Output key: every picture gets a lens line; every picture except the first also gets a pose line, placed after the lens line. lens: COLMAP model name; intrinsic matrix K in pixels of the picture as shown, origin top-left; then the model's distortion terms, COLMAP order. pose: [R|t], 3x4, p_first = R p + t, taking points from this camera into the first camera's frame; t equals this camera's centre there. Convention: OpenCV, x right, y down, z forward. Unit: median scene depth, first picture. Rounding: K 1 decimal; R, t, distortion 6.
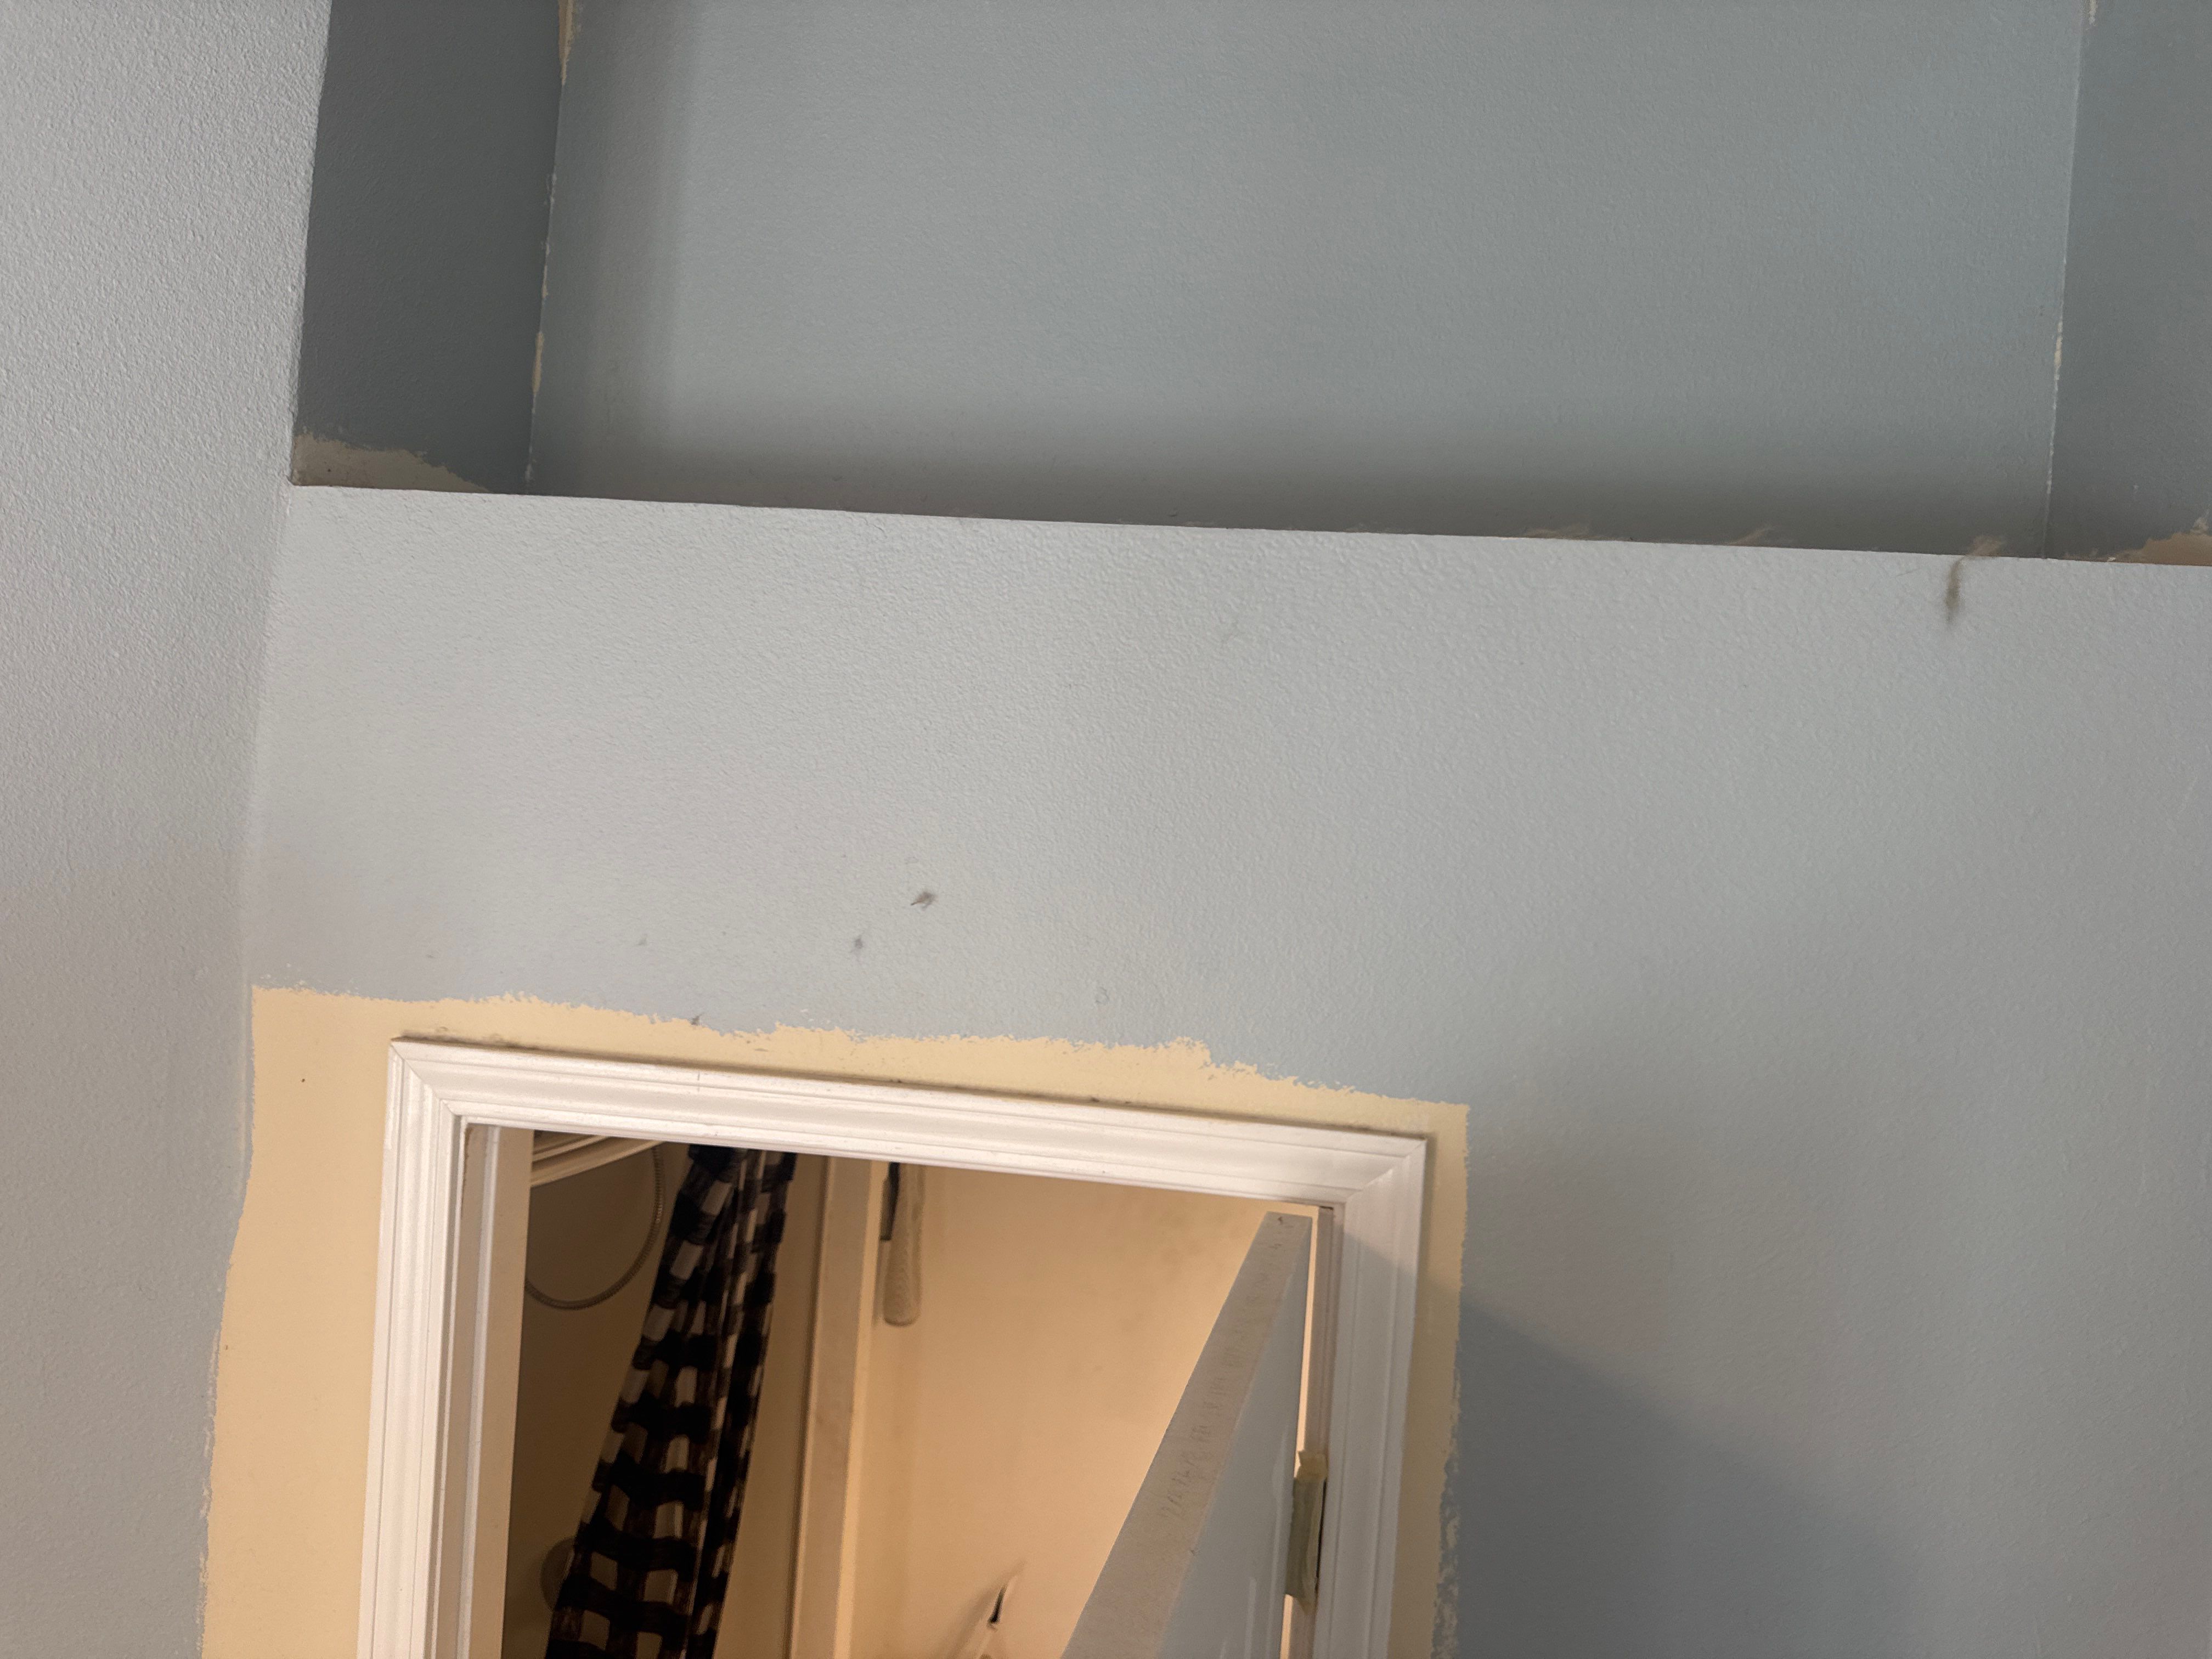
lens RADIAL K [[1574.9, 0, 1106.0], [0, 1574.9, 829.5], [0, 0, 1]] dist [0.004702, -0.013221]
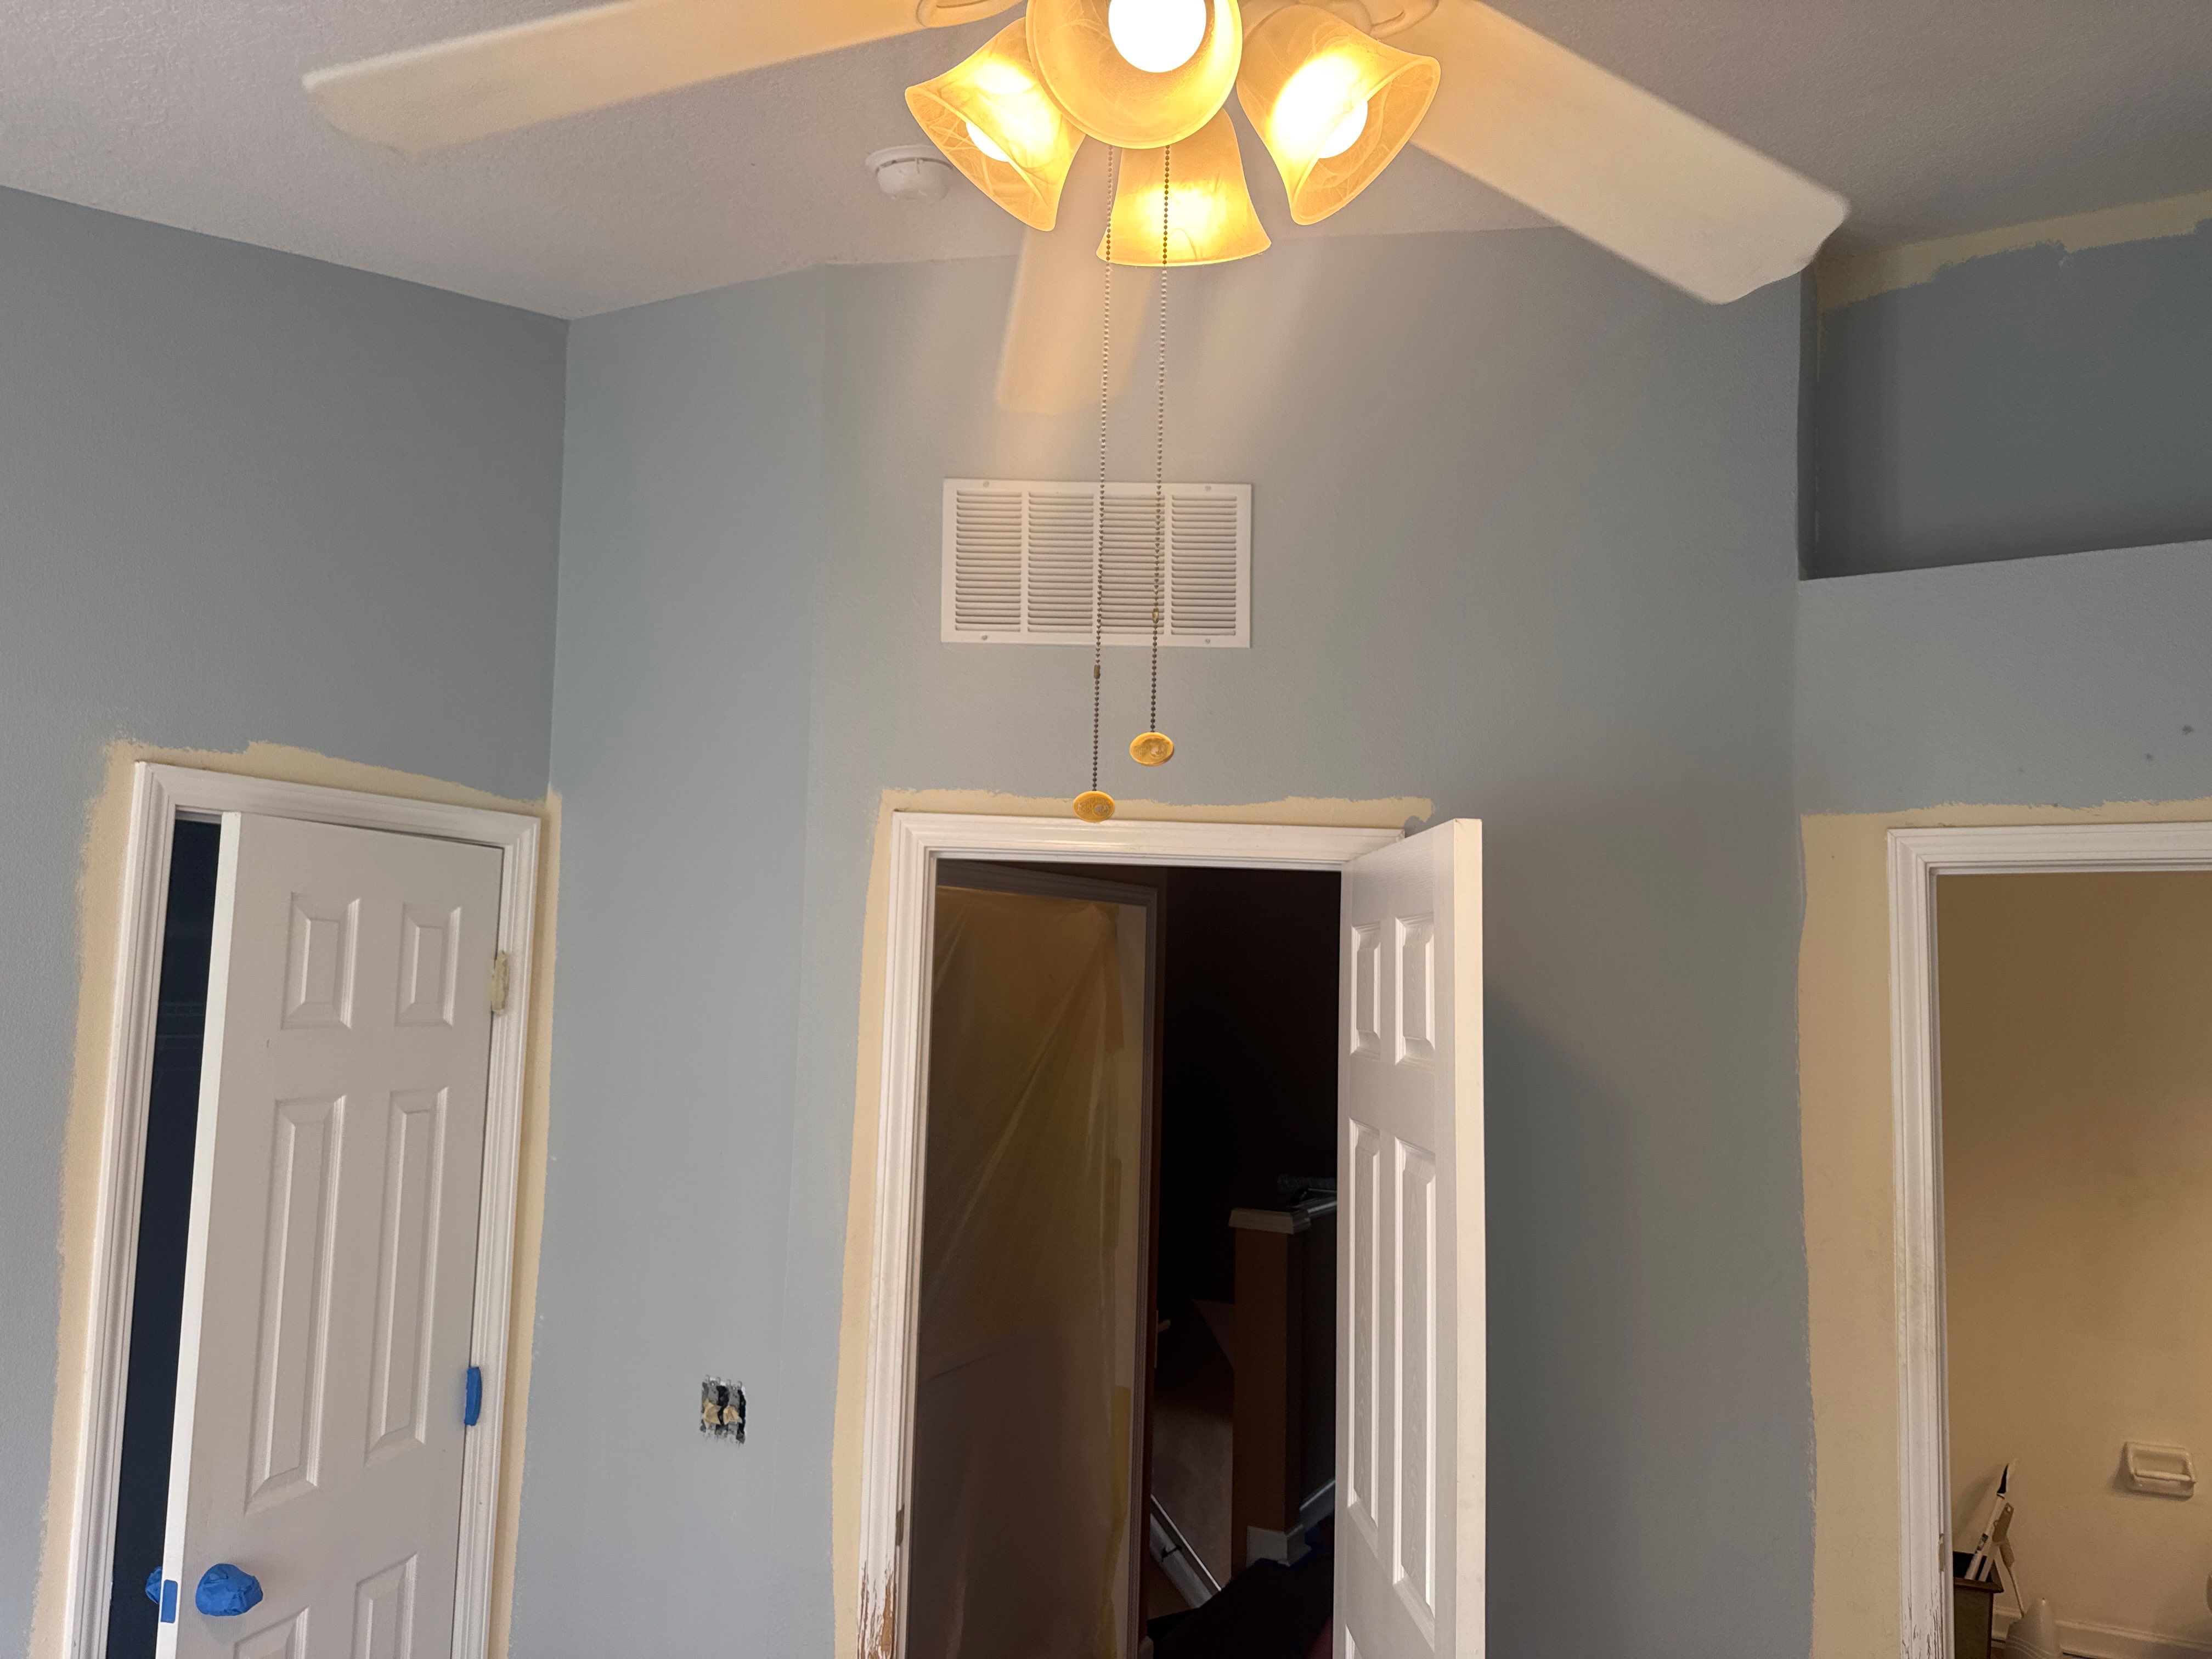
lens RADIAL K [[1574.9, 0, 1106.0], [0, 1574.9, 829.5], [0, 0, 1]] dist [0.004702, -0.013221]
pose [[0.930036, -0.083280, -0.357908, -0.670441], [0.031271, 0.988384, -0.148723, 0.413228], [0.366136, 0.127125, 0.921837, -1.306907]]
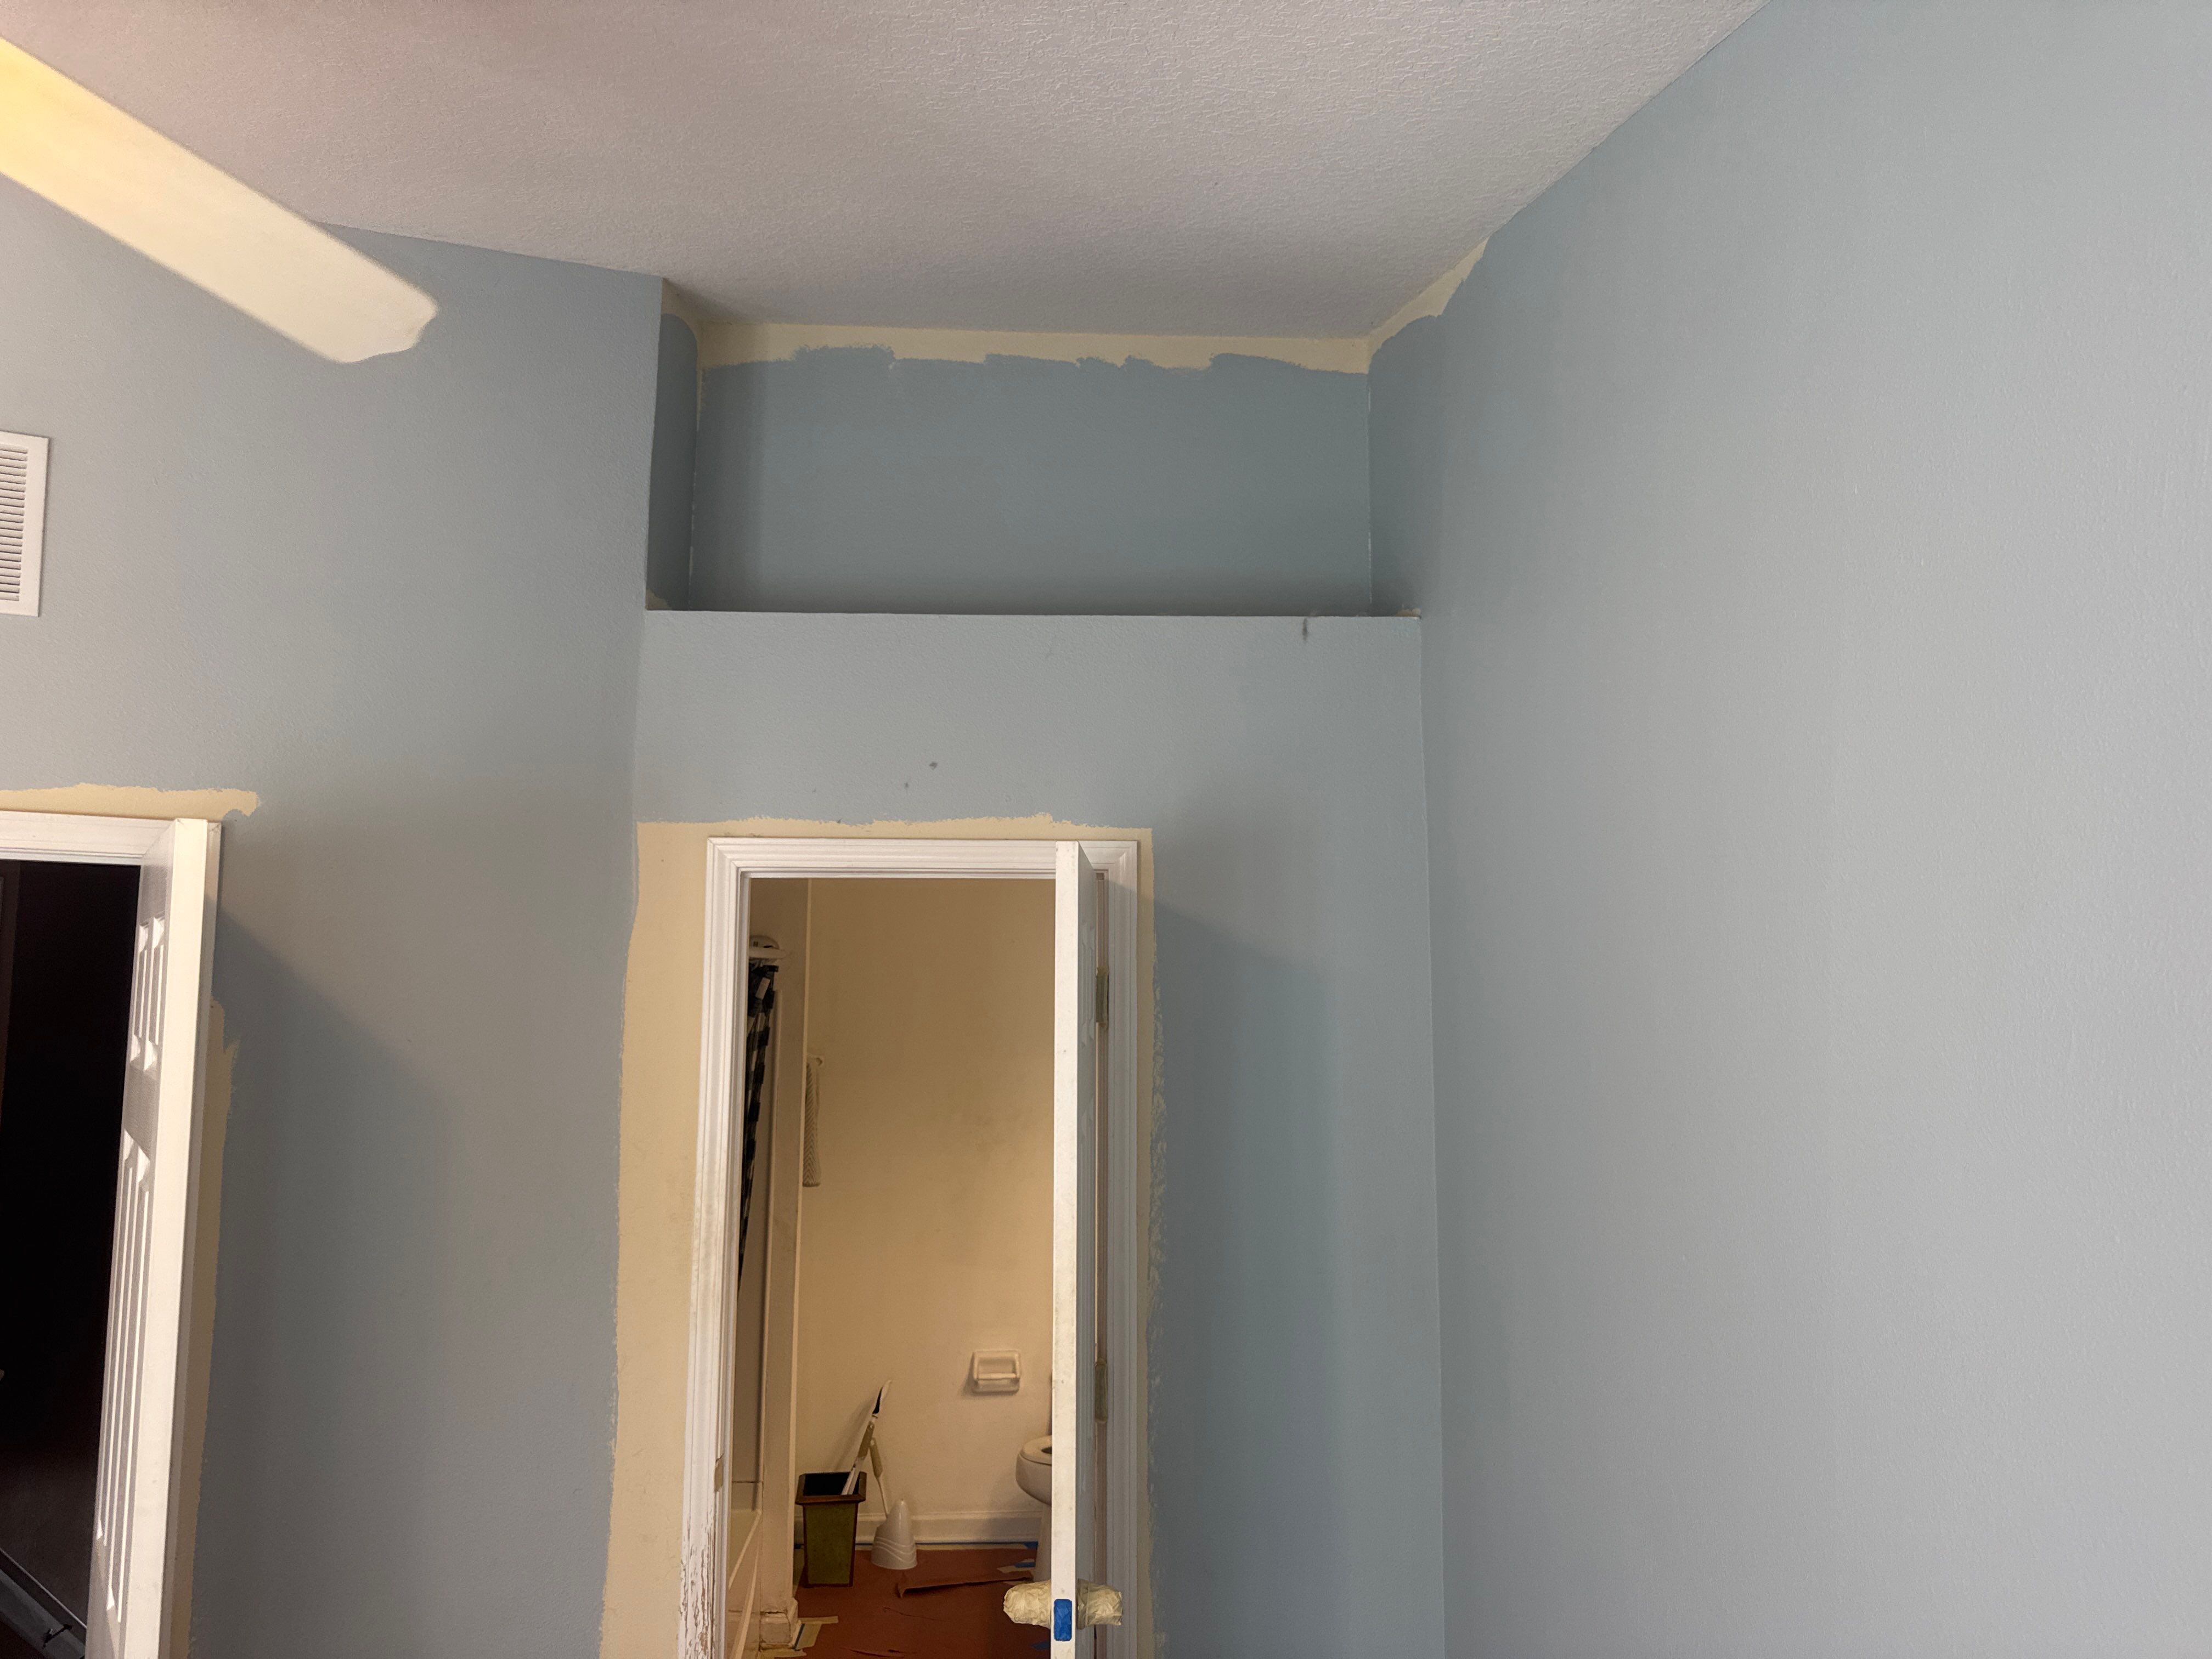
lens RADIAL K [[1553.1, 0, 1106.0], [0, 1553.1, 829.5], [0, 0, 1]] dist [0.074003, -0.095425]
pose [[0.980448, -0.048695, 0.190657, -0.312868], [0.071967, 0.990509, -0.117104, 0.440054], [-0.183145, 0.128536, 0.974647, -1.397143]]
